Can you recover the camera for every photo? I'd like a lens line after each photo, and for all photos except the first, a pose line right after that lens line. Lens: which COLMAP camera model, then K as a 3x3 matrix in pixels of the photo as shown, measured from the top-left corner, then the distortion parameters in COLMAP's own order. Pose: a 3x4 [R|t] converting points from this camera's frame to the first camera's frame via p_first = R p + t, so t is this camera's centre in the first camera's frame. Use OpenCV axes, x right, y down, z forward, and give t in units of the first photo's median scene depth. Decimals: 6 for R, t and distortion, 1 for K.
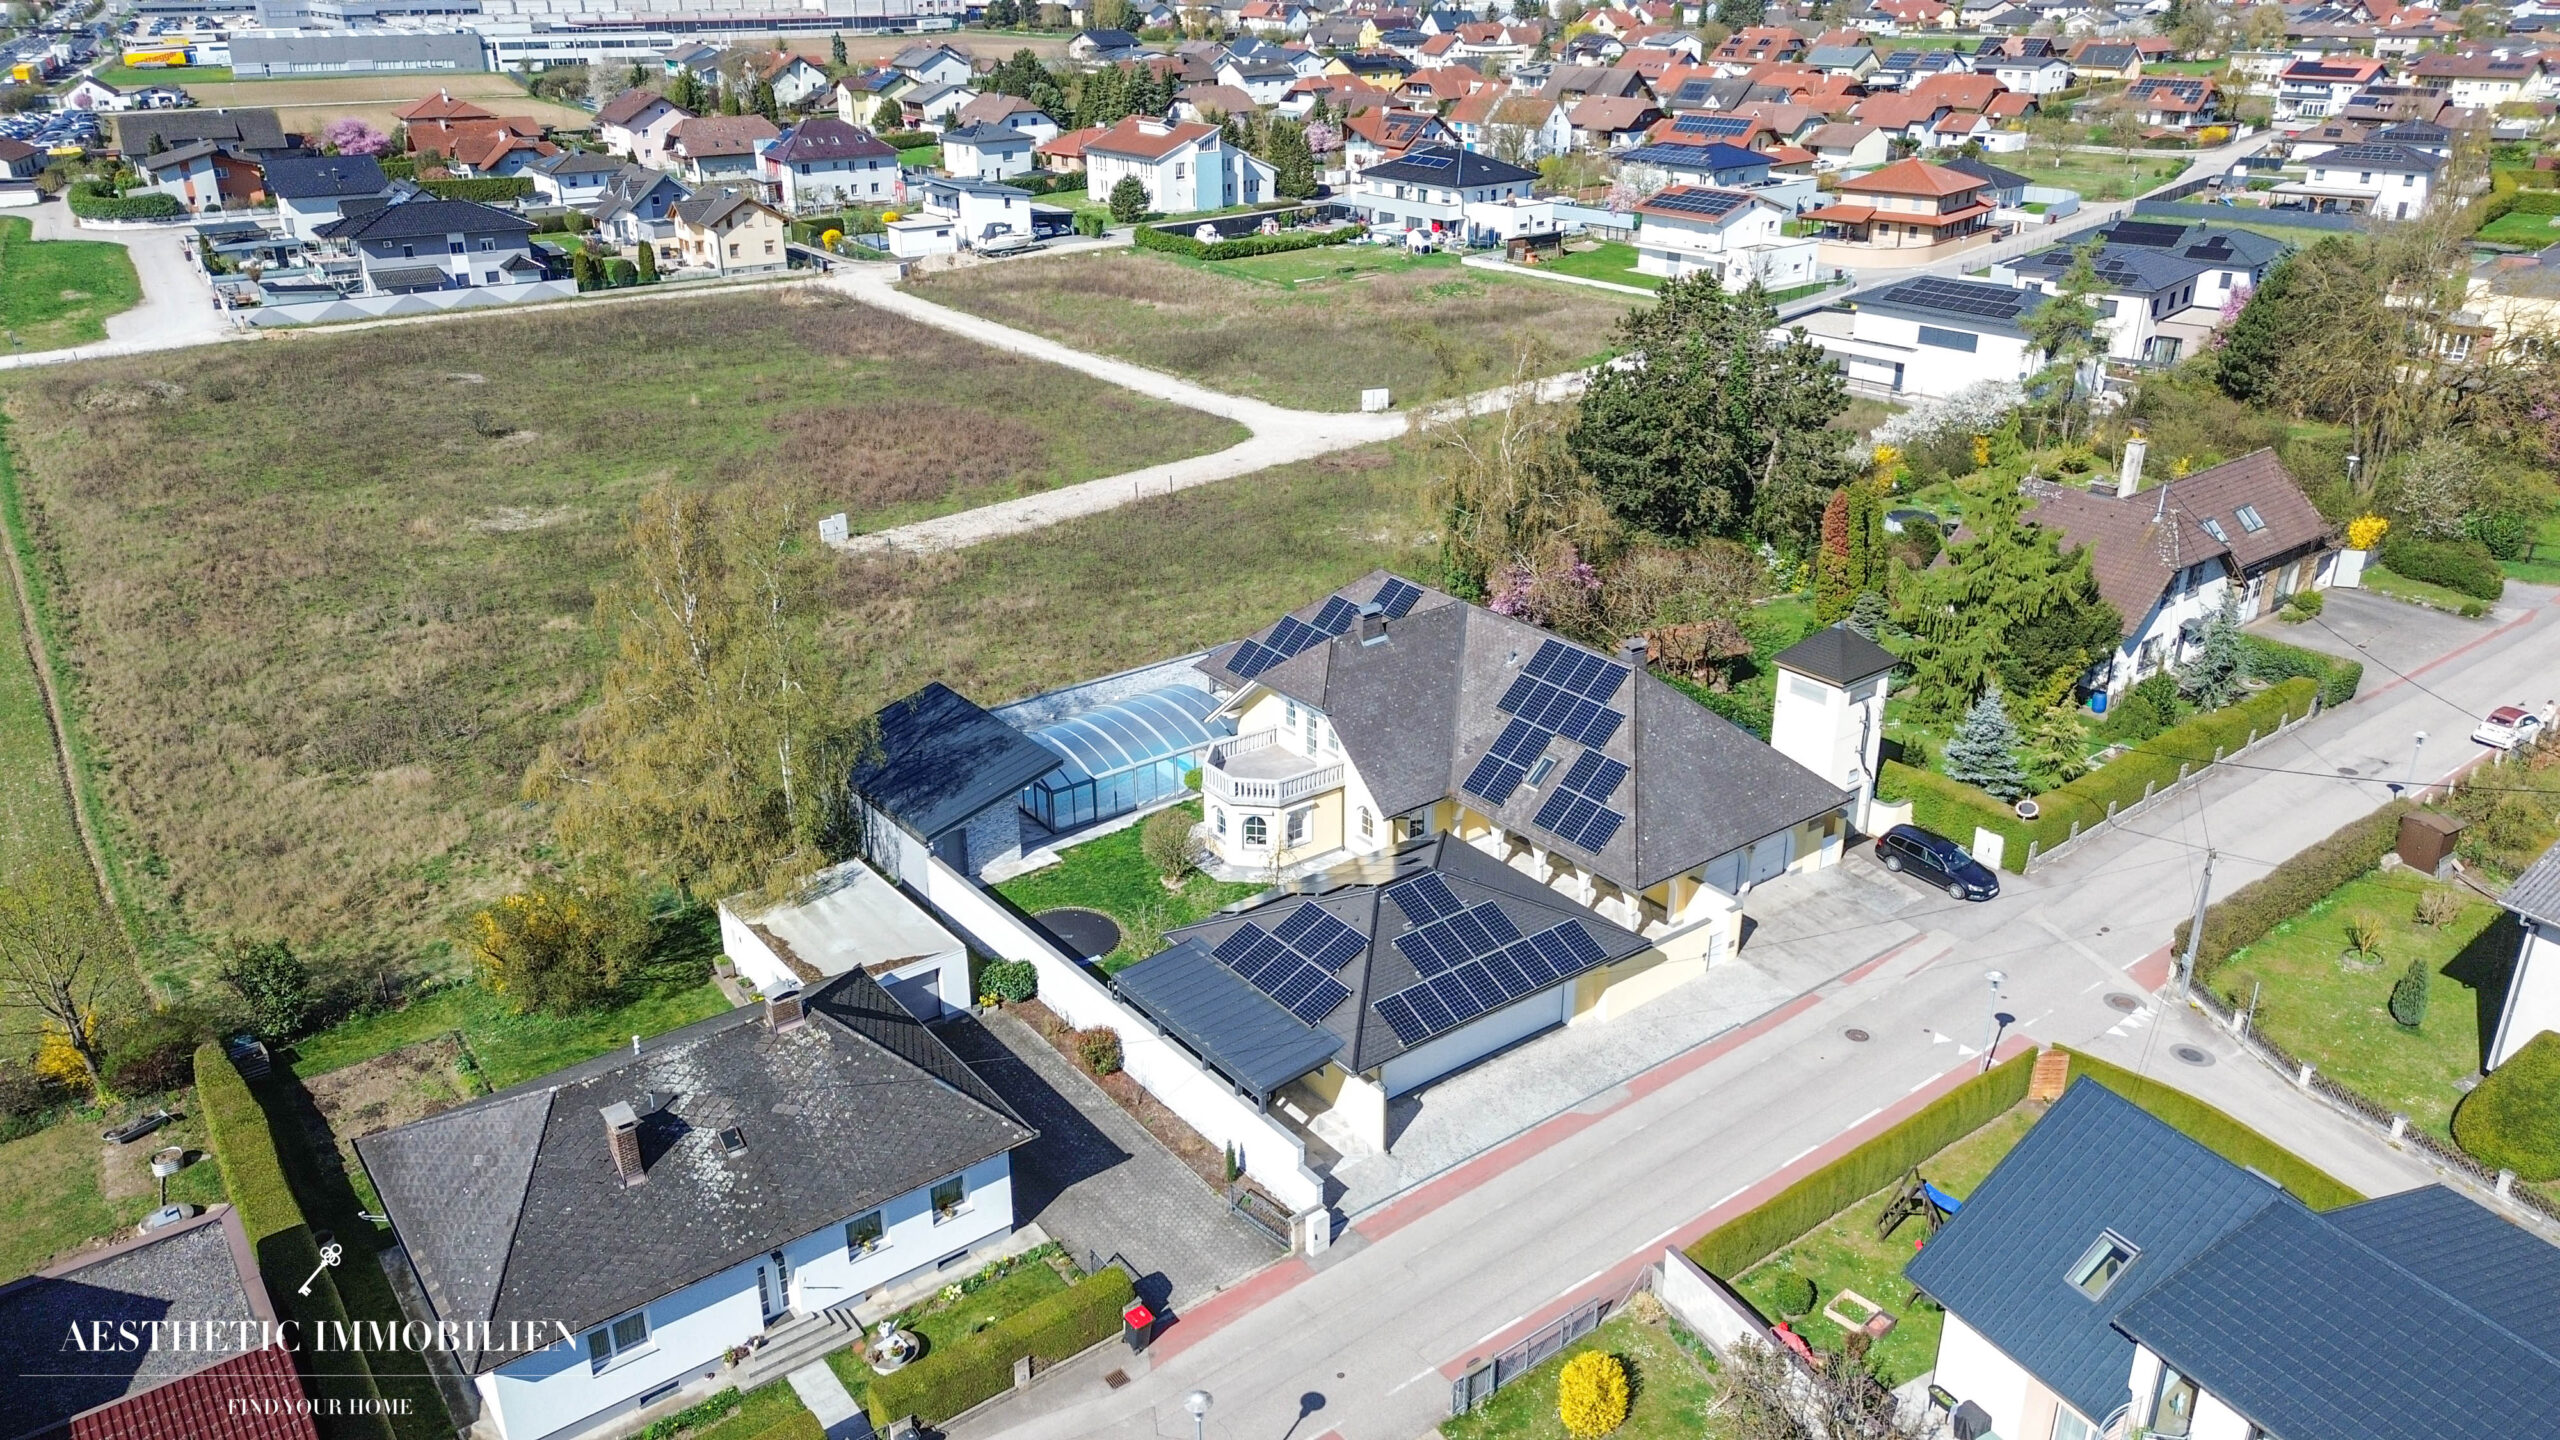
lens RADIAL K [[1827.3, 0, 1275.9], [0, 1827.3, 710.8], [0, 0, 1]] dist [0.045711, -0.032915]
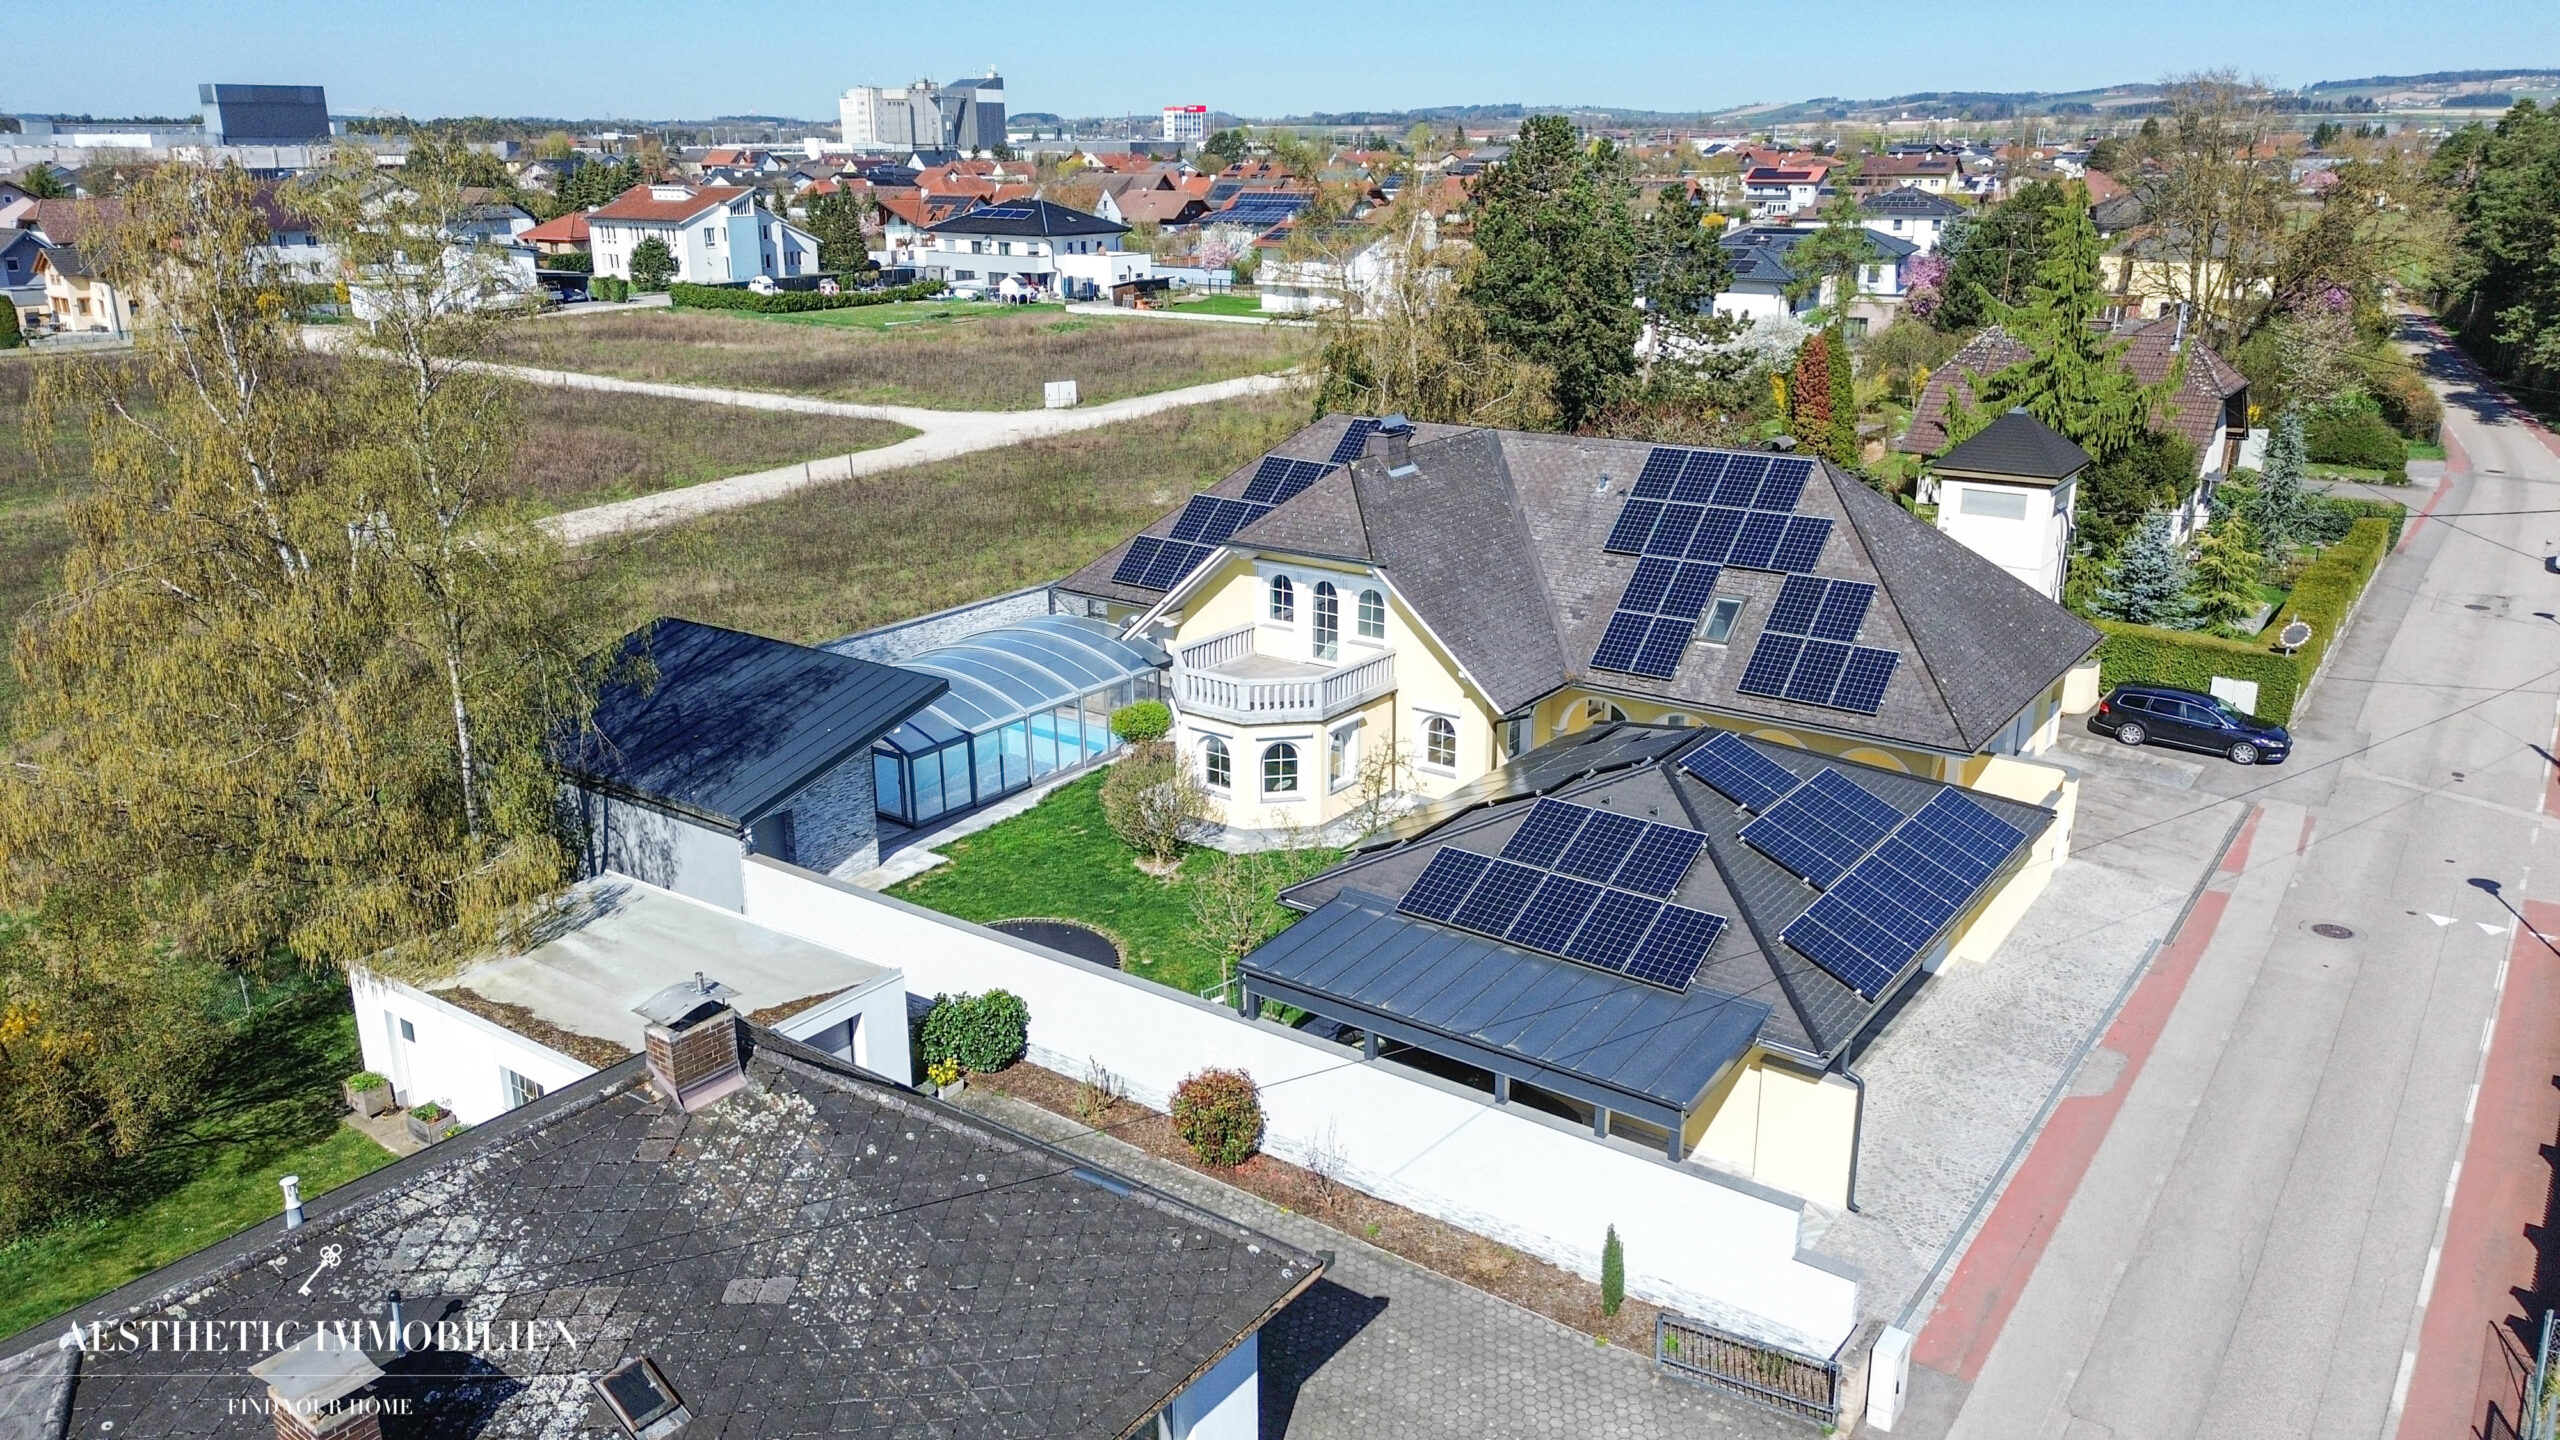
lens RADIAL K [[1827.3, 0, 1277.5], [0, 1827.3, 705.8], [0, 0, 1]] dist [0.045711, -0.032915]
pose [[0.957336, -0.084256, 0.276420, -0.177345], [0.112065, 0.989940, -0.086373, 0.096730], [-0.266362, 0.113665, 0.957148, 0.403376]]
